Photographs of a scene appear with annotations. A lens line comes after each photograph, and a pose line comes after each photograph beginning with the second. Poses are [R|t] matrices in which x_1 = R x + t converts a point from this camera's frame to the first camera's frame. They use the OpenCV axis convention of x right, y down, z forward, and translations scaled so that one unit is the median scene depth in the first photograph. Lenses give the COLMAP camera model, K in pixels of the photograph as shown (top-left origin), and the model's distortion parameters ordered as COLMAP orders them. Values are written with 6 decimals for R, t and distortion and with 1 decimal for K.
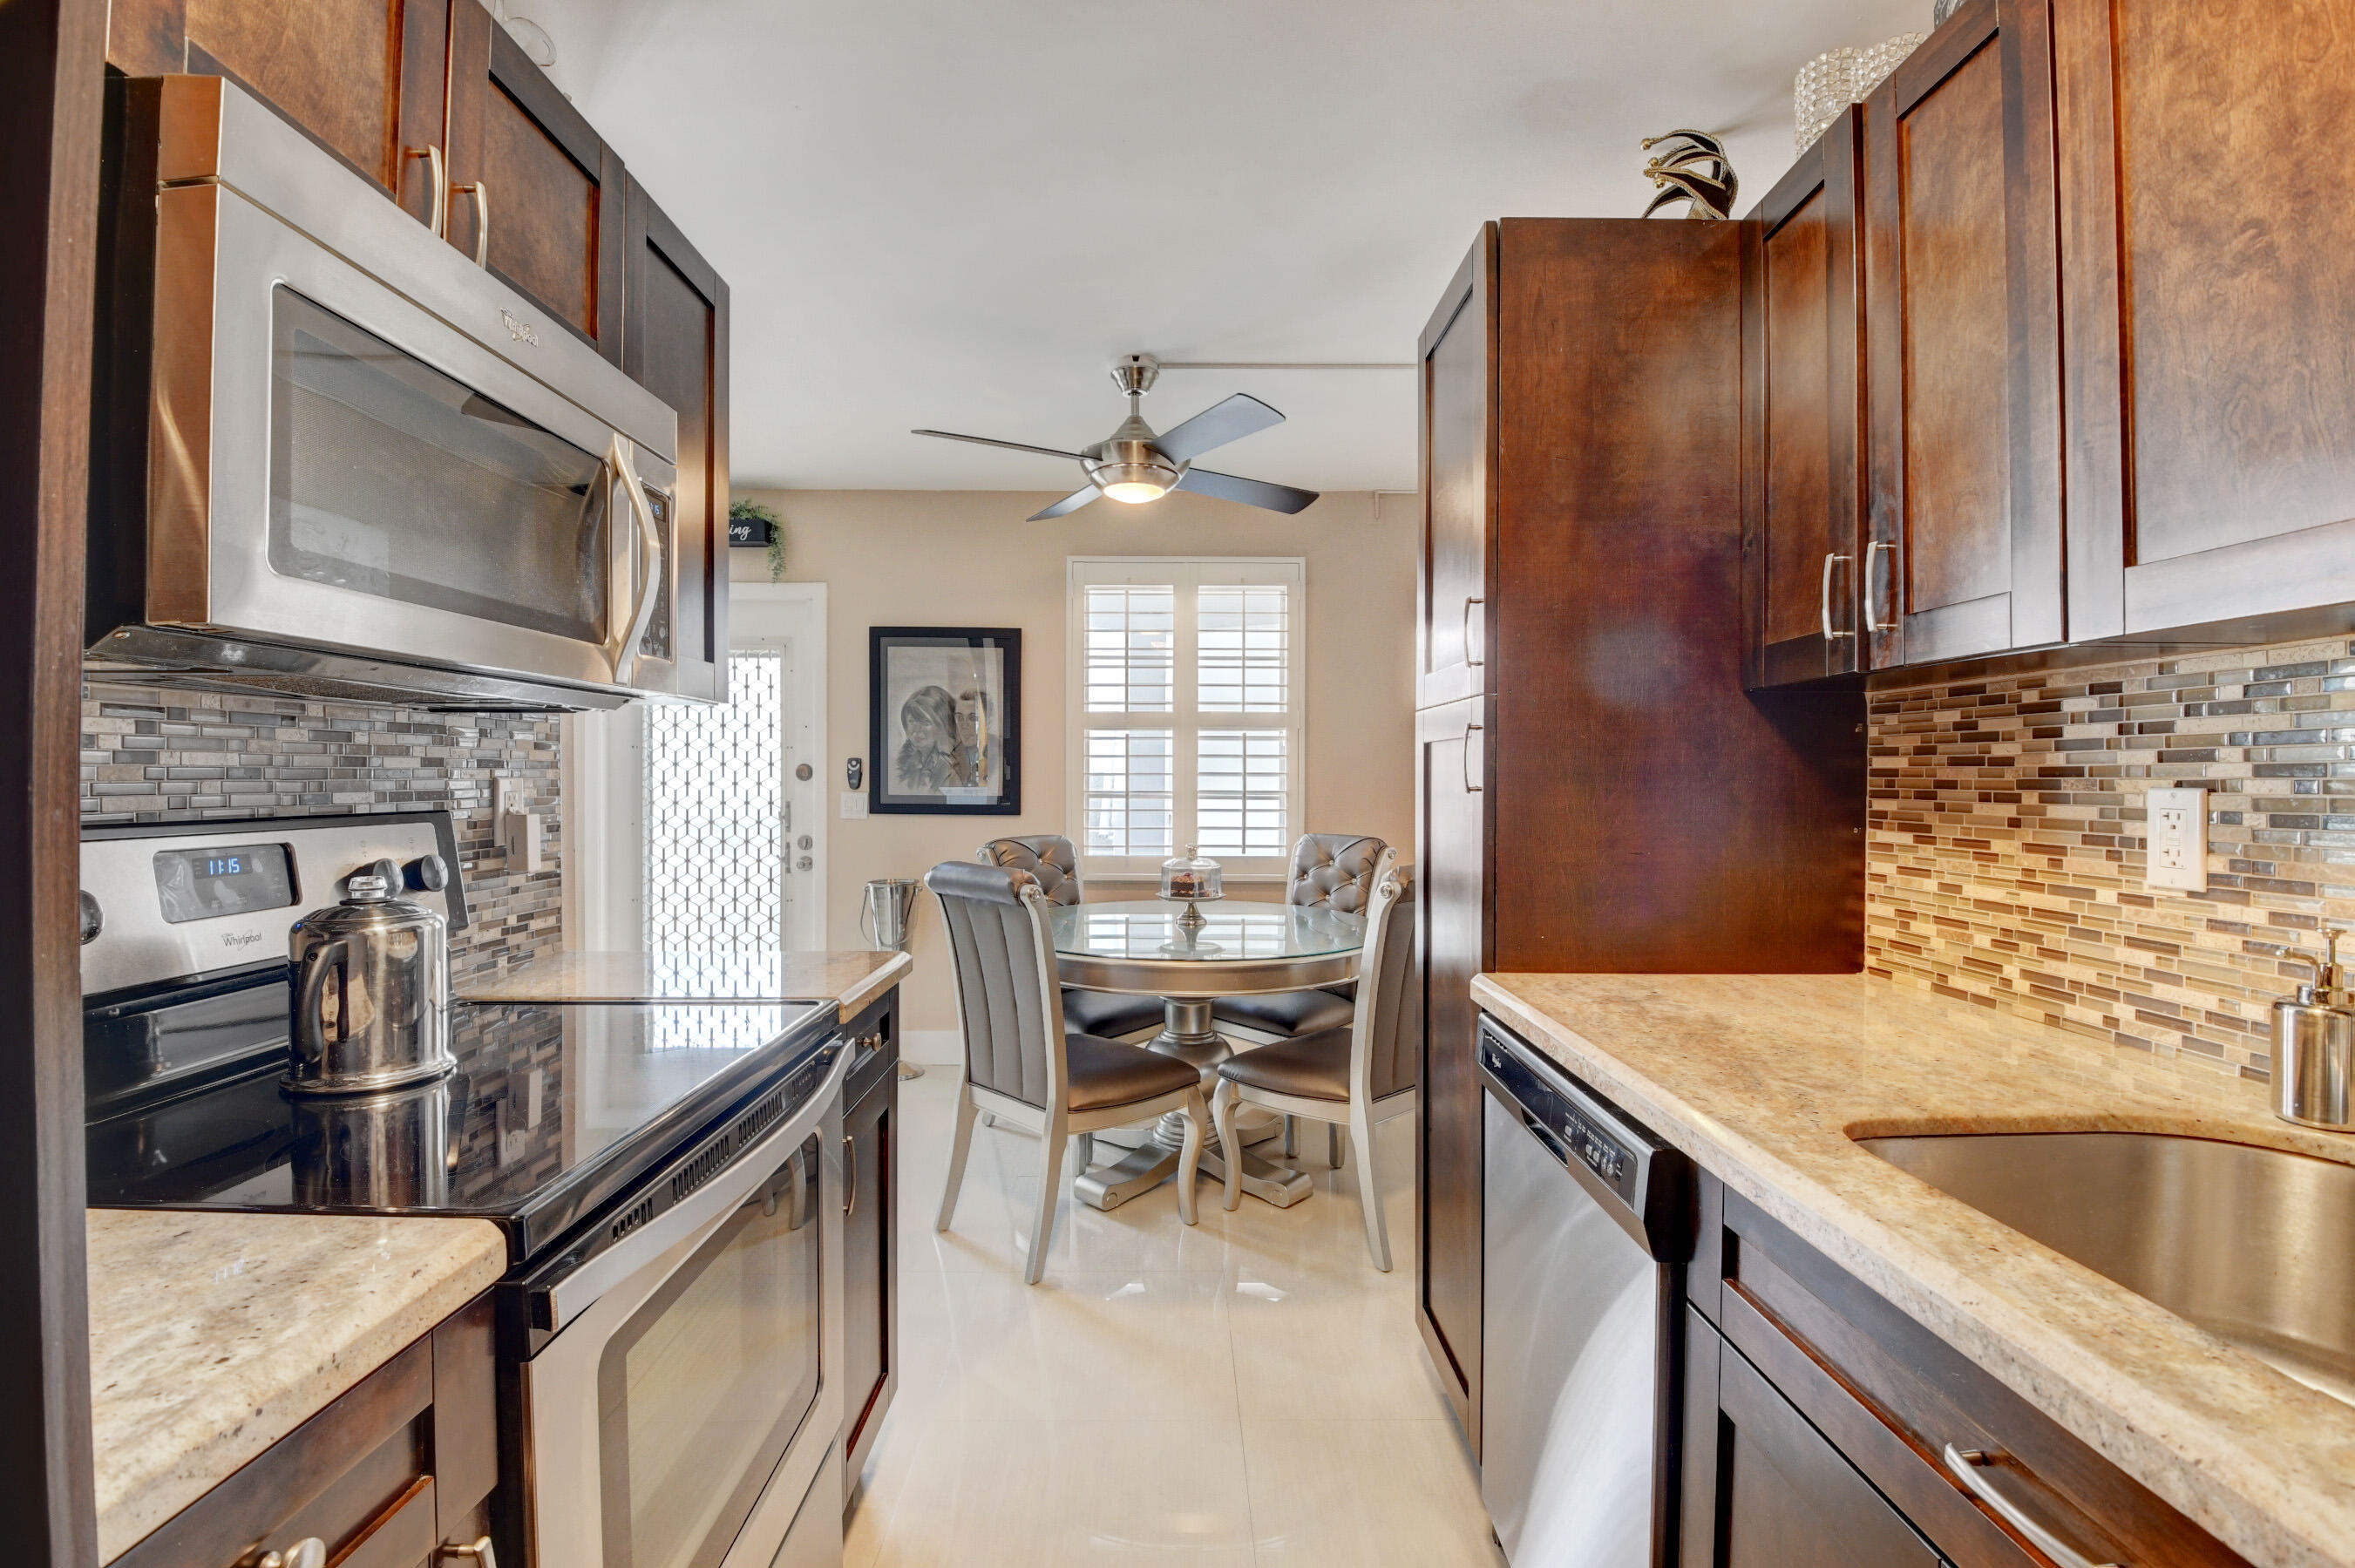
lens RADIAL K [[1035.9, 0, 1170.7], [0, 1035.9, 784.7], [0, 0, 1]] dist [0.013262, -0.028353]
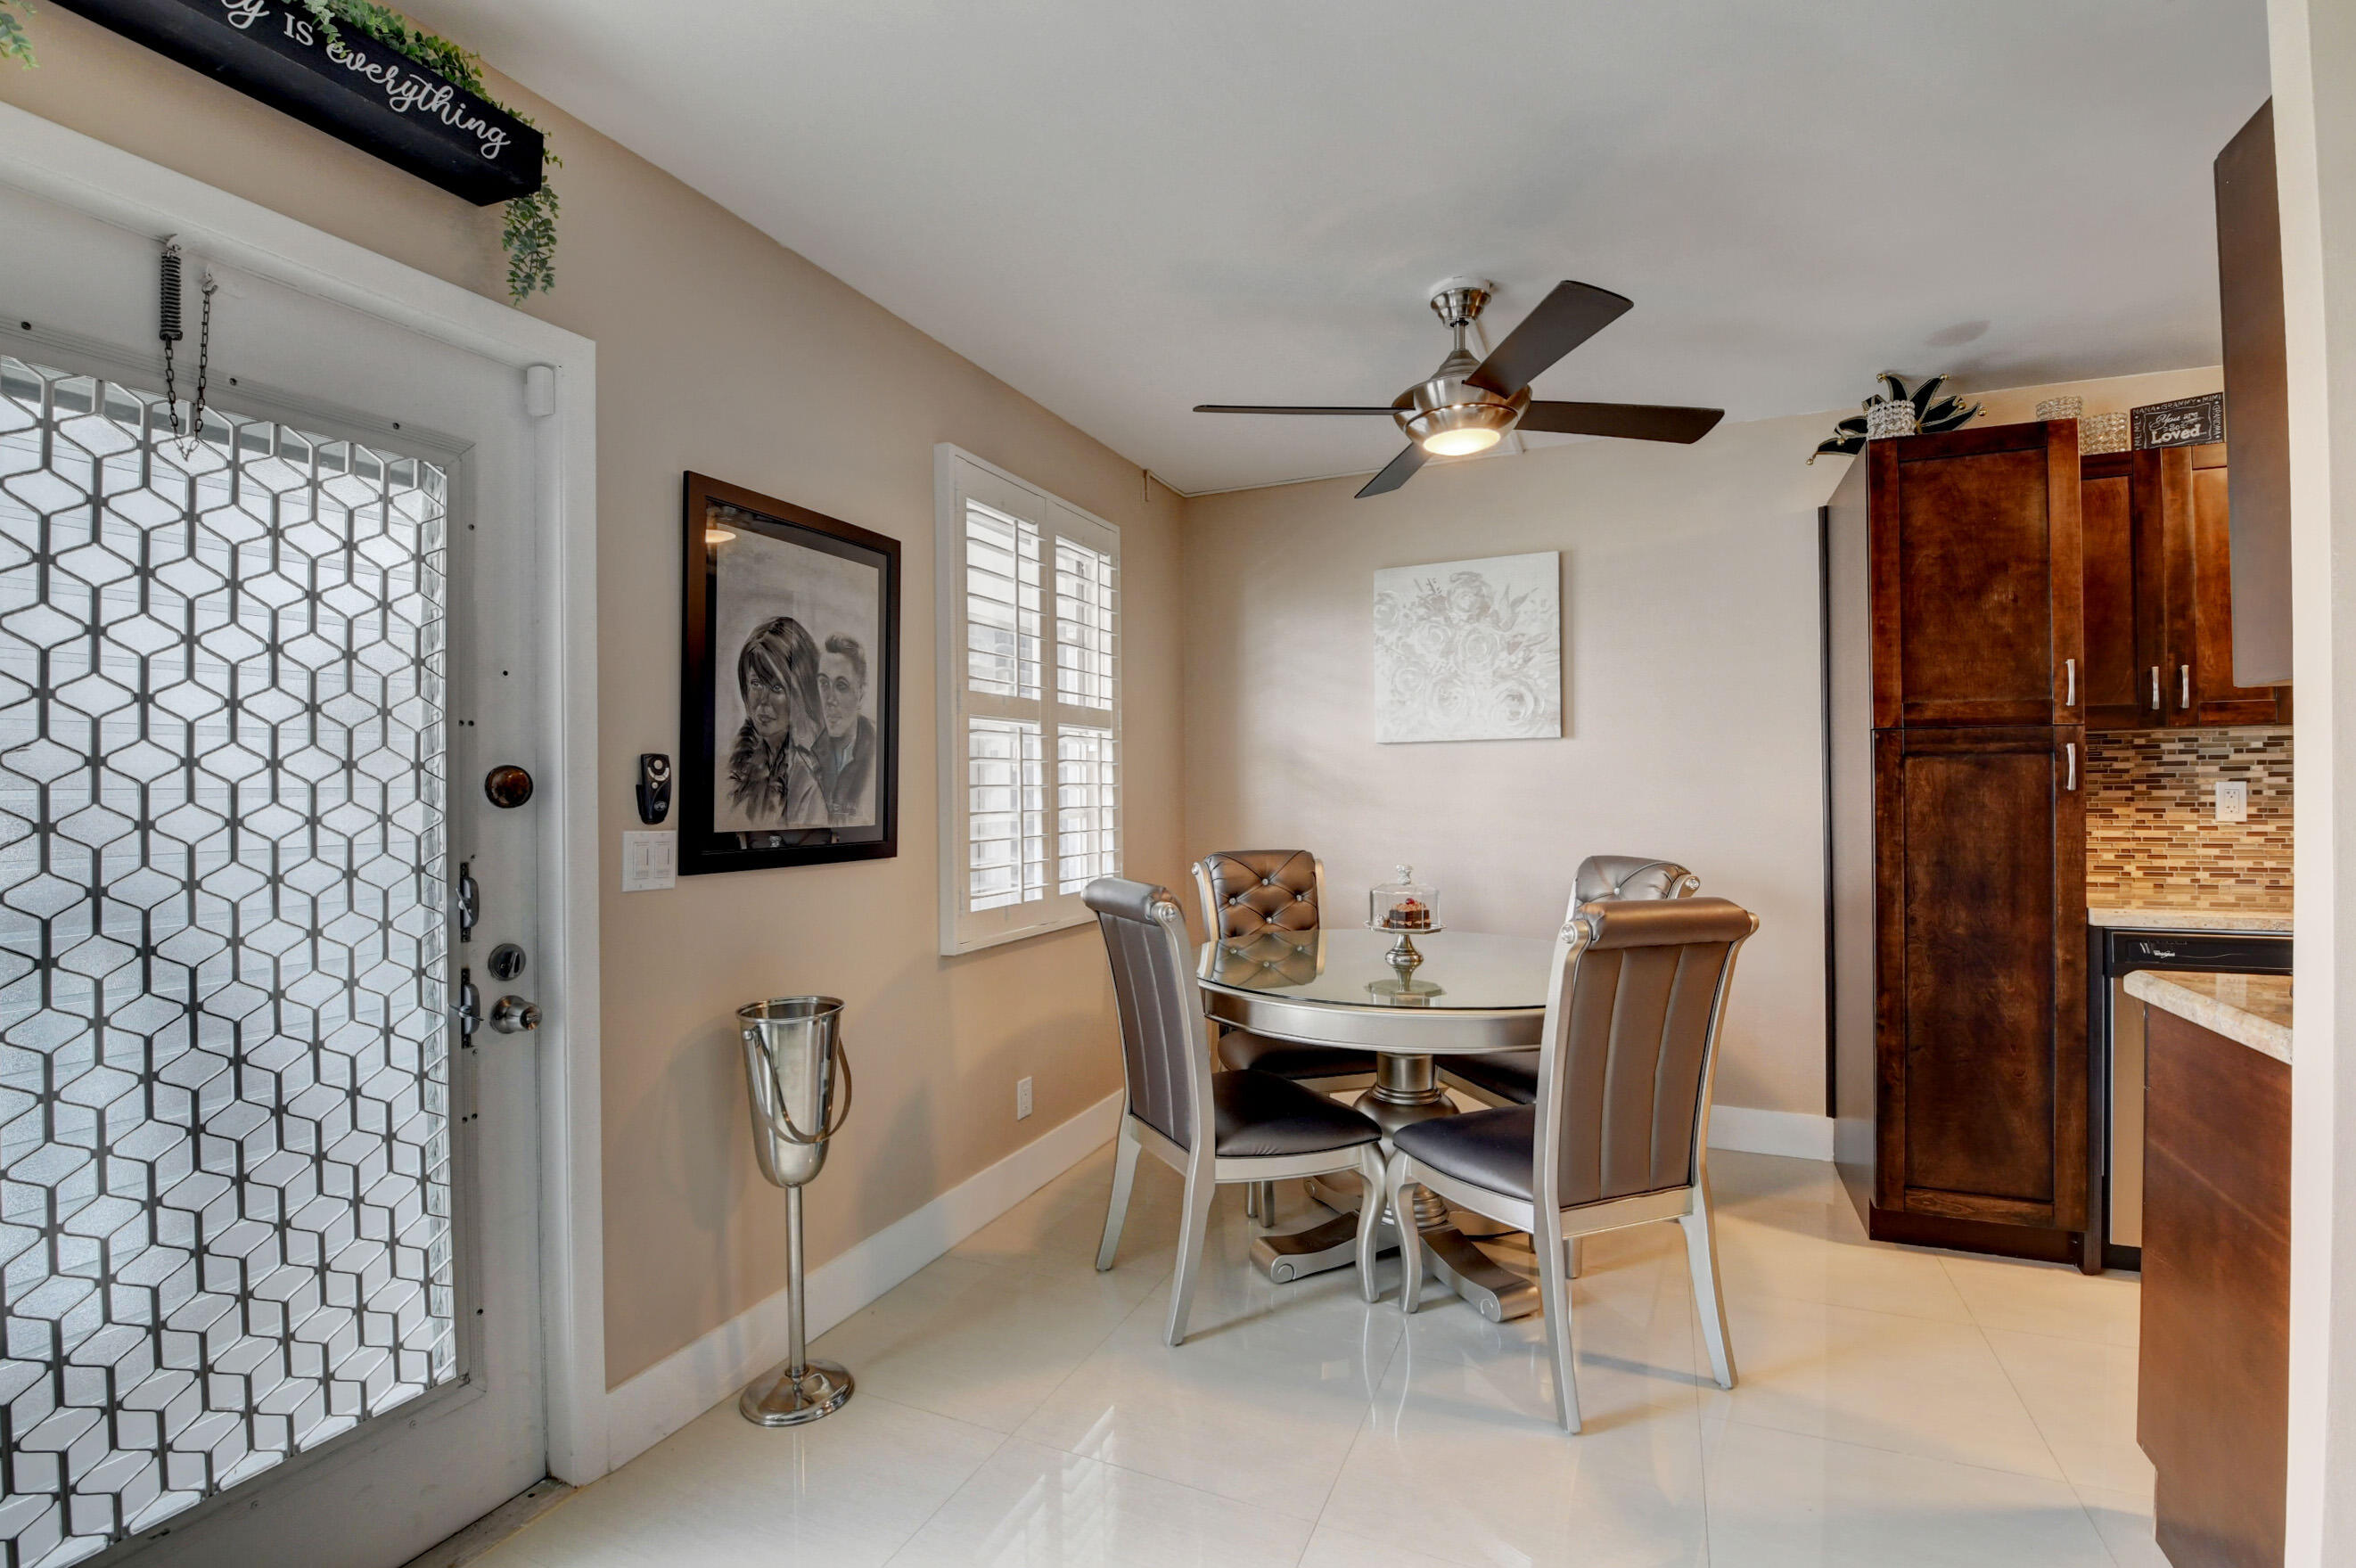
lens RADIAL K [[1047.6, 0, 1160.0], [0, 1047.6, 782.7], [0, 0, 1]] dist [0.000600, -0.022753]
pose [[0.416498, -0.004184, 0.909127, -0.637707], [0.017275, 0.999845, -0.003312, -0.008214], [-0.908972, 0.017085, 0.416506, 0.625837]]
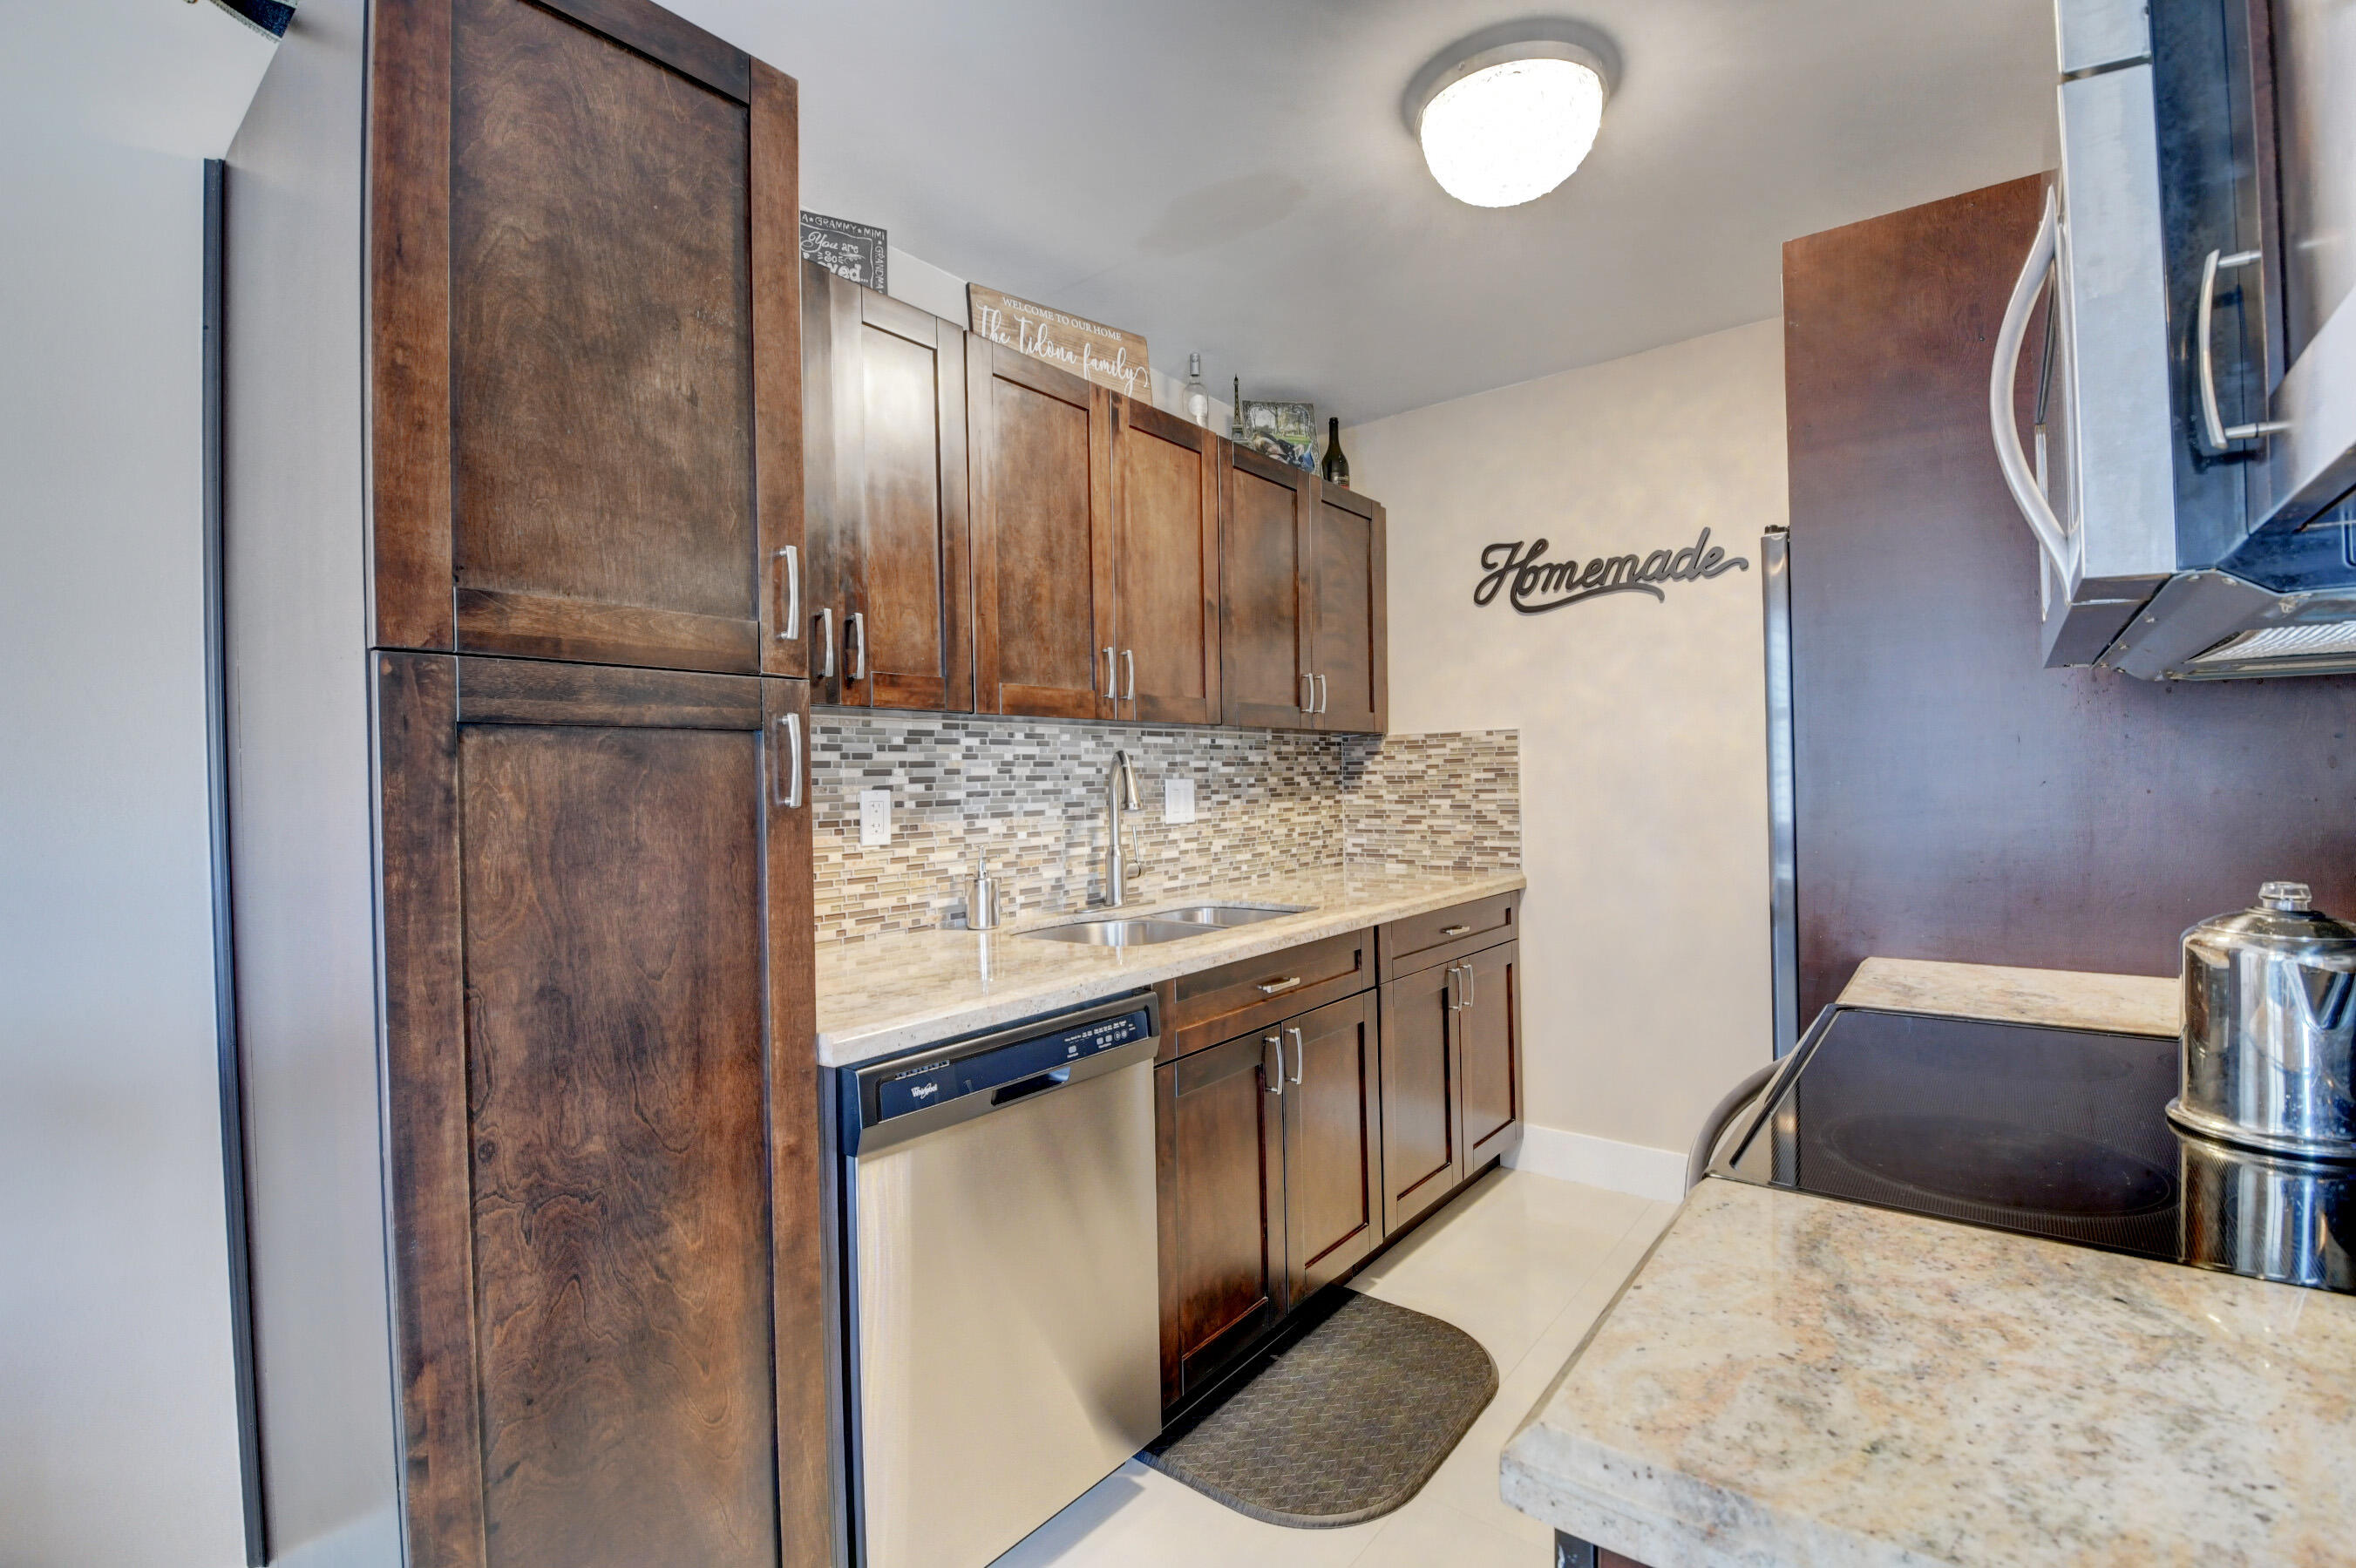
lens RADIAL K [[1036.3, 0, 1171.2], [0, 1036.3, 784.7], [0, 0, 1]] dist [0.013262, -0.028353]
pose [[-0.777623, 0.009946, 0.628652, -0.158991], [0.022538, 0.999673, 0.012064, -0.004504], [-0.628327, 0.023549, -0.777593, 0.562174]]
